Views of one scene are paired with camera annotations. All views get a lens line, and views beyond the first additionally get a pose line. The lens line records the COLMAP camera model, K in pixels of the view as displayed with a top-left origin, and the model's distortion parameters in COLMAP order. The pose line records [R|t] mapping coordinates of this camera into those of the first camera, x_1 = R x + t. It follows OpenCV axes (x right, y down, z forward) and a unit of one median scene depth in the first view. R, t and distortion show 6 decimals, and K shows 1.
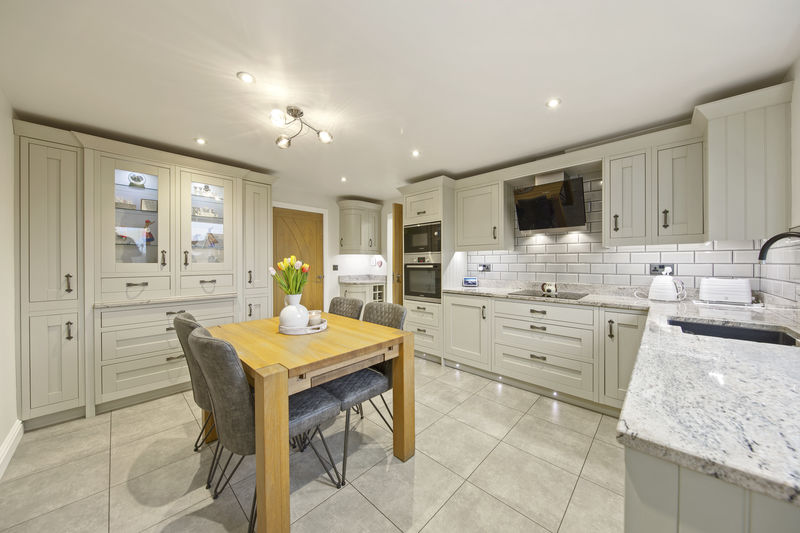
lens RADIAL K [[268.0, 0, 401.3], [0, 268.0, 261.7], [0, 0, 1]] dist [-0.000420, -0.000074]
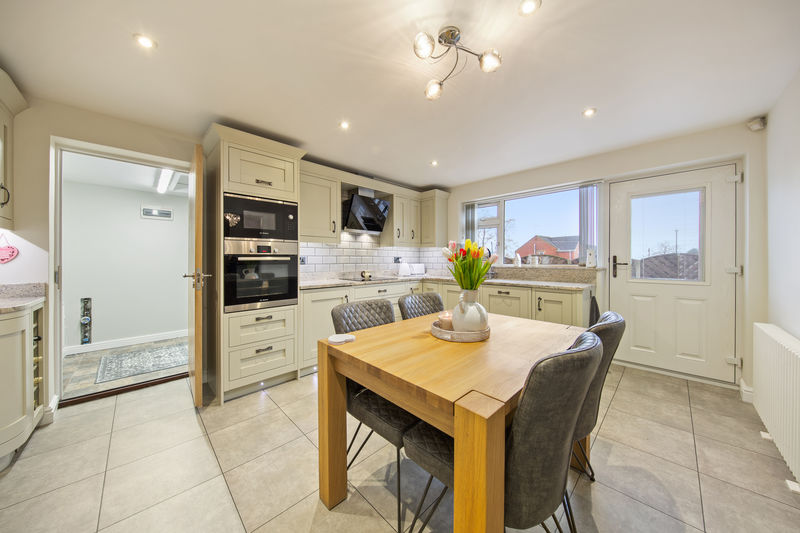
lens RADIAL K [[268.0, 0, 401.3], [0, 268.0, 261.7], [0, 0, 1]] dist [-0.000420, -0.000074]
pose [[0.030565, -0.005736, 0.999516, -0.660649], [-0.002867, 0.999979, 0.005826, 0.021513], [-0.999529, -0.003044, 0.030548, 0.661468]]
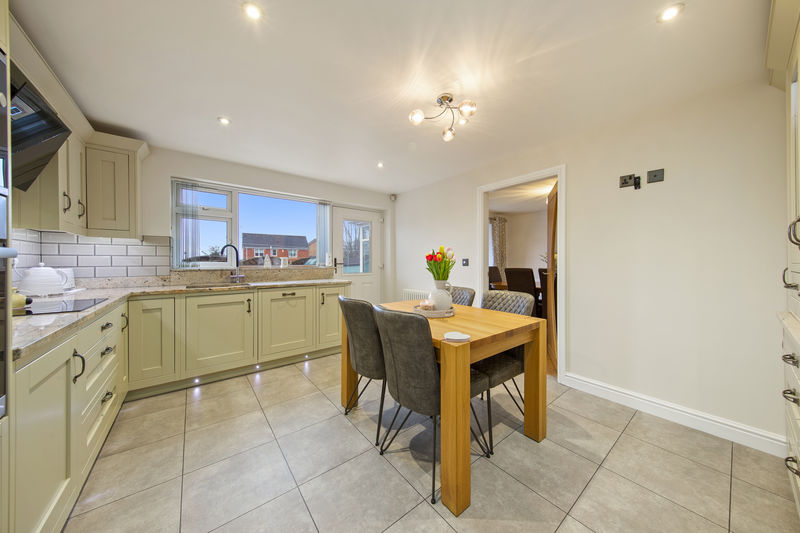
lens RADIAL K [[264.6, 0, 410.9], [0, 264.6, 263.9], [0, 0, 1]] dist [0.000602, 0.000017]
pose [[-0.992810, 0.002845, 0.119671, -0.229008], [0.003426, 0.999983, 0.004649, 0.027576], [-0.119656, 0.005026, -0.992803, 1.184231]]
